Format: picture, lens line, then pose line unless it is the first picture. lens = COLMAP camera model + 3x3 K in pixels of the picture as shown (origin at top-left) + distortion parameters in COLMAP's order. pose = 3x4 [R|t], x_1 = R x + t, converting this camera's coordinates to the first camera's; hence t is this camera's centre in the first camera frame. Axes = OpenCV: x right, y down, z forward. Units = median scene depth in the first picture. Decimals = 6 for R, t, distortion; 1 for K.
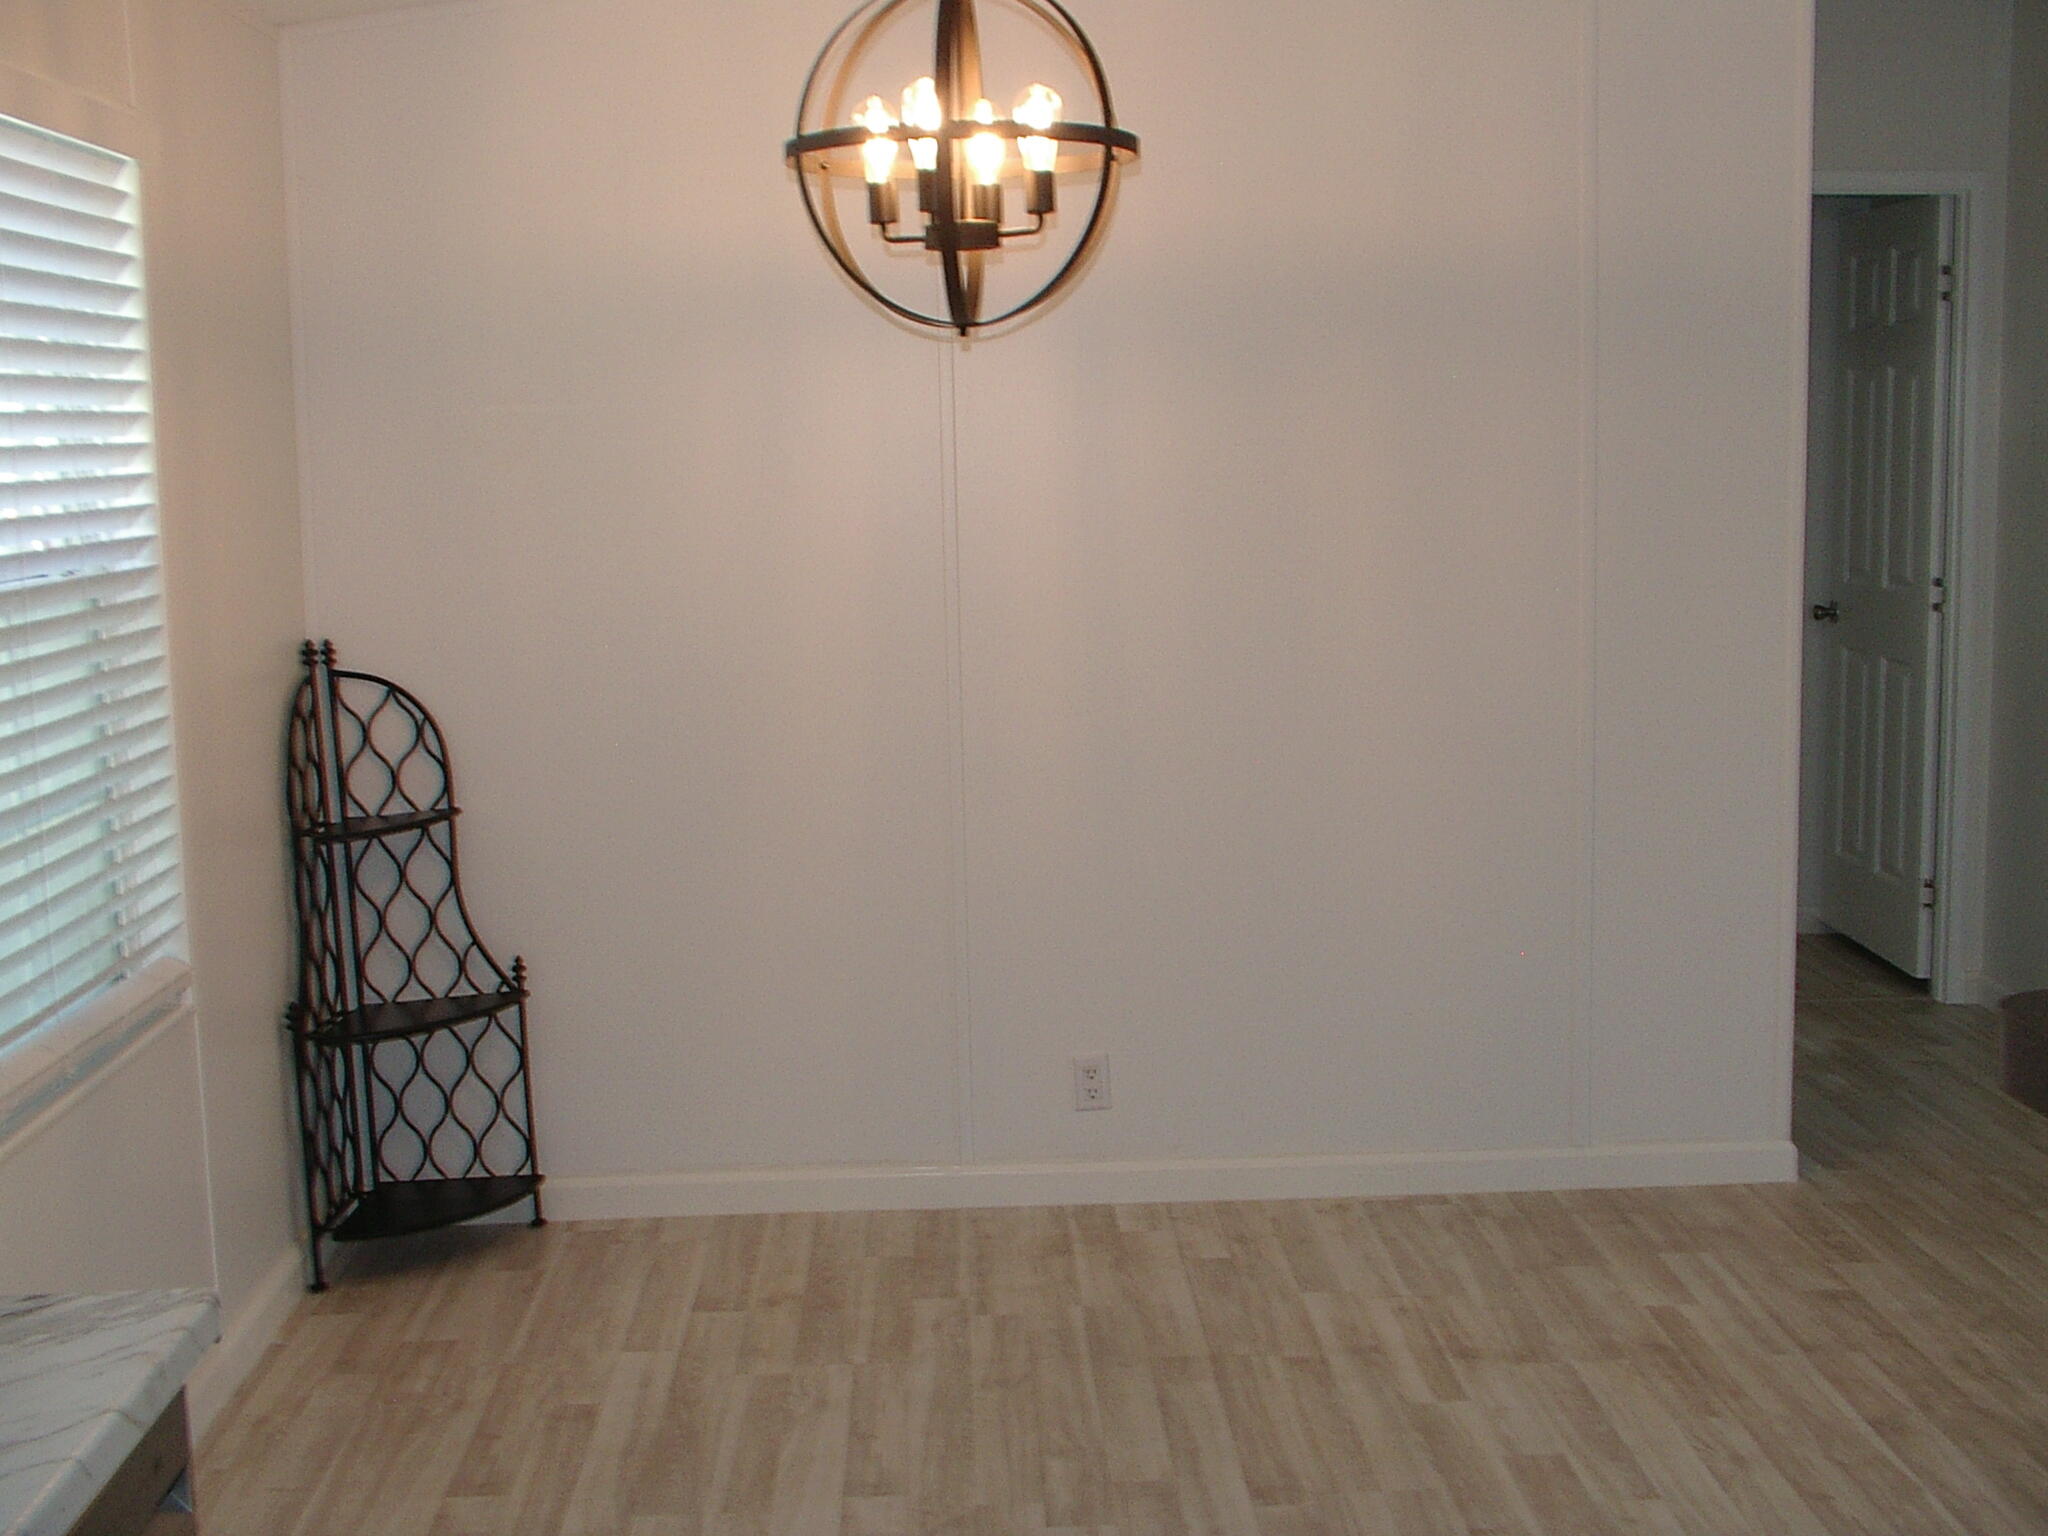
lens RADIAL K [[2529.4, 0, 1029.6], [0, 2529.4, 757.8], [0, 0, 1]] dist [-0.072028, 0.000000]
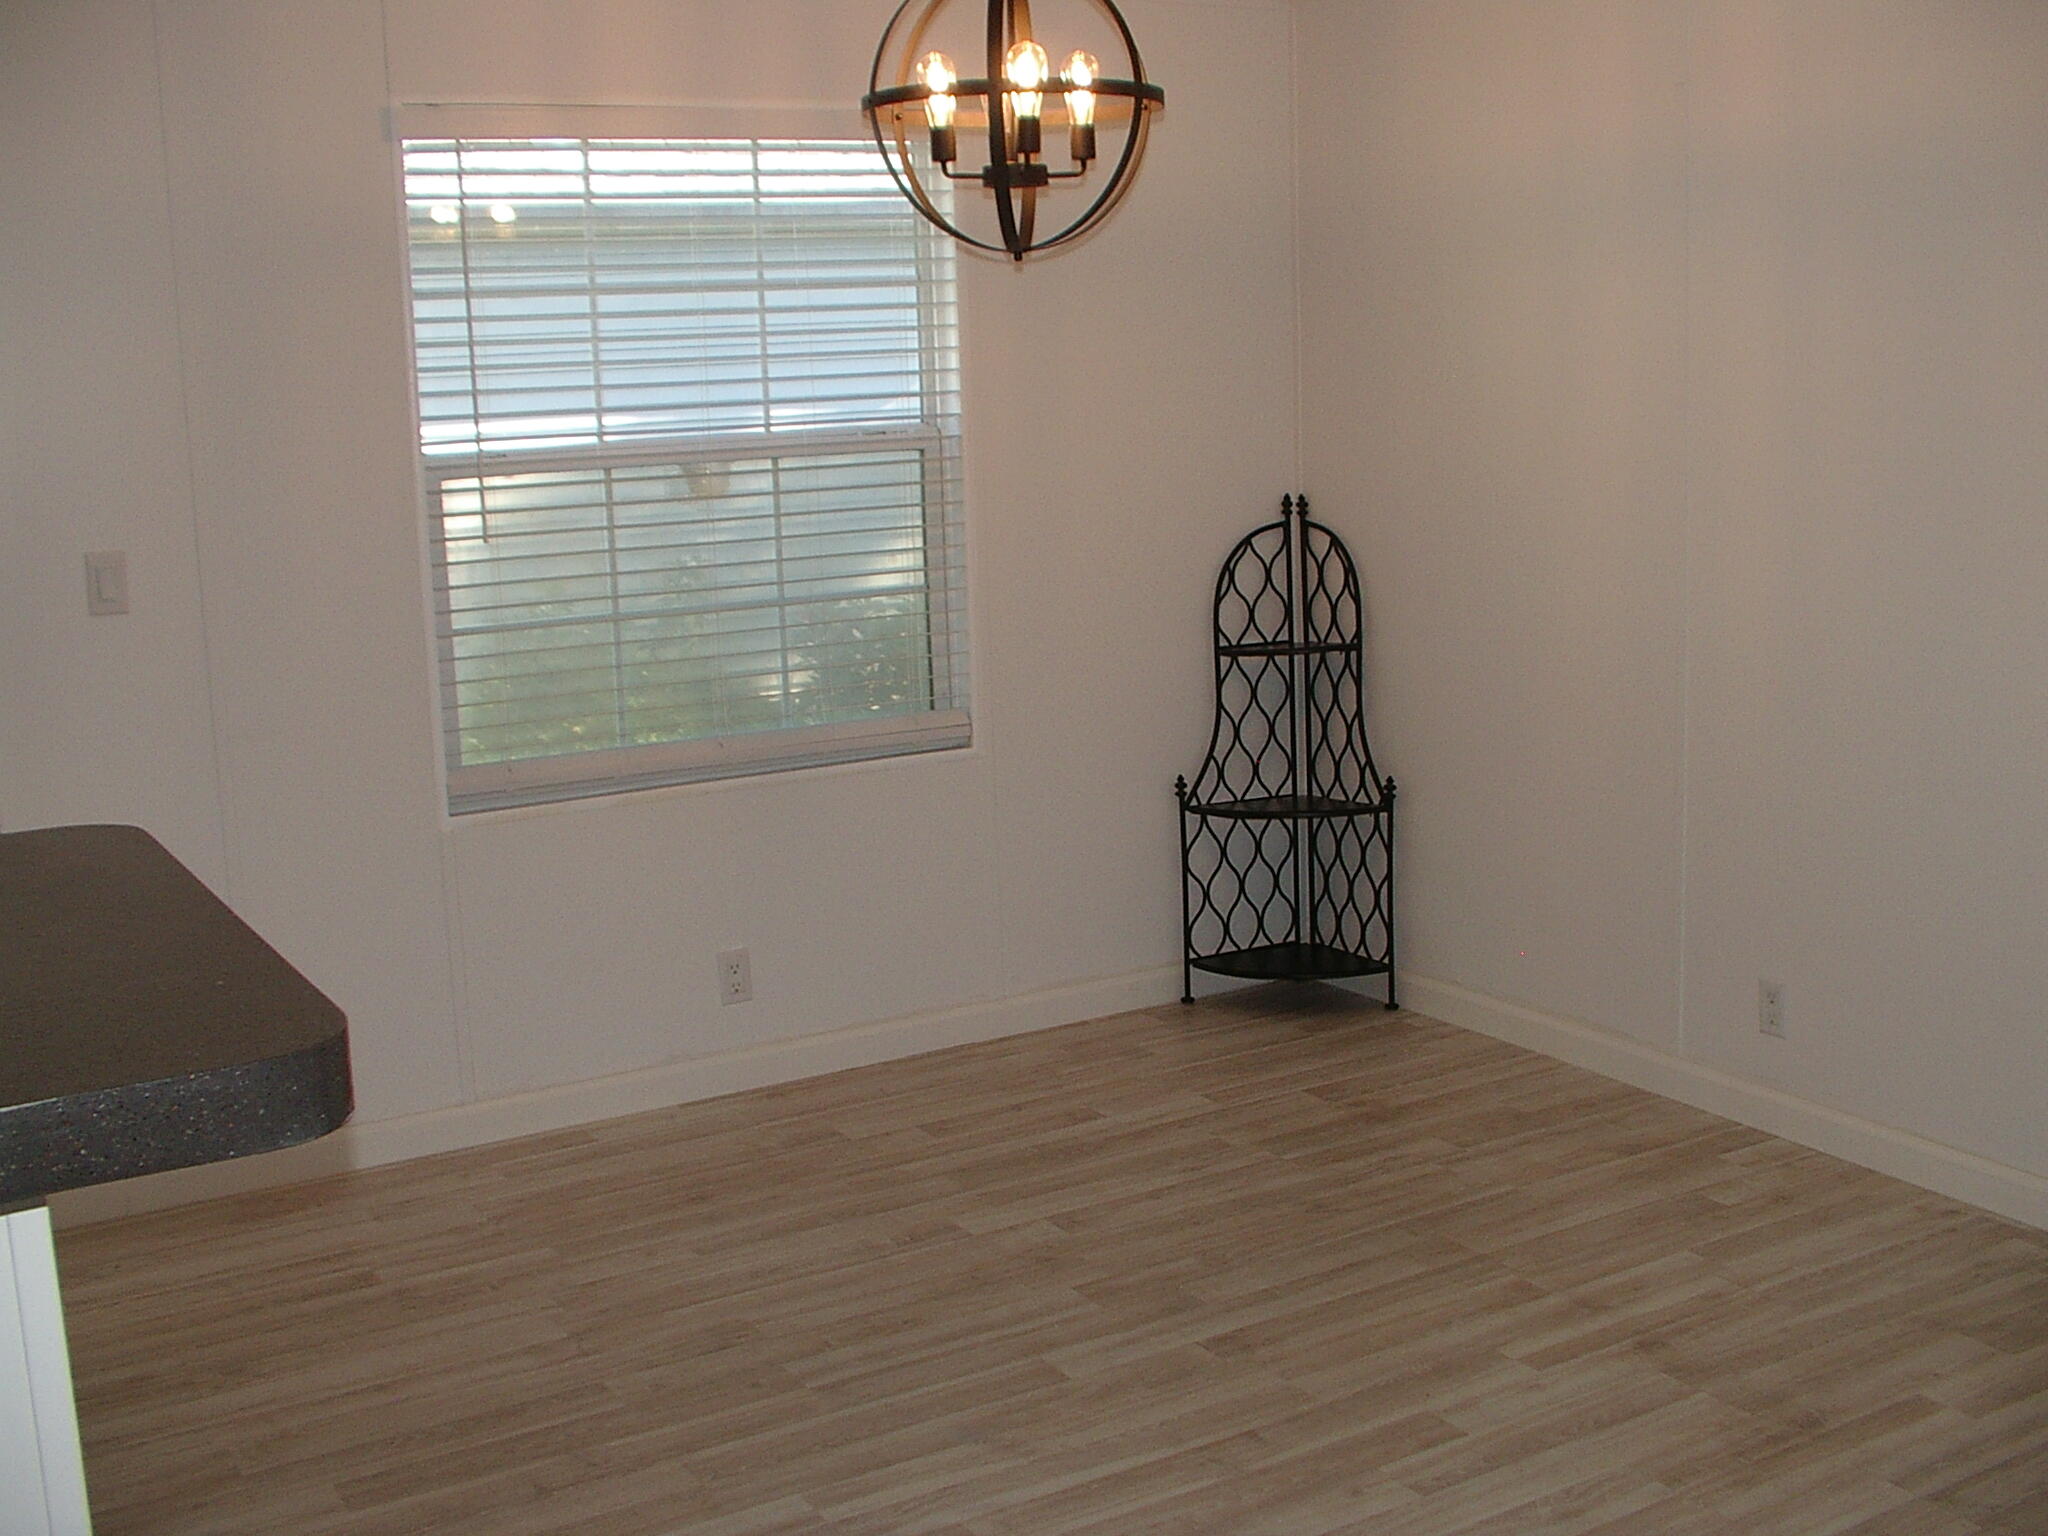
lens RADIAL K [[2315.5, 0, 1027.6], [0, 2315.5, 770.1], [0, 0, 1]] dist [-0.128422, 0.000000]
pose [[0.487348, 0.166514, -0.857184, 0.718160], [-0.096689, 0.985904, 0.136547, -0.061781], [0.867838, 0.016335, 0.496579, 0.368029]]
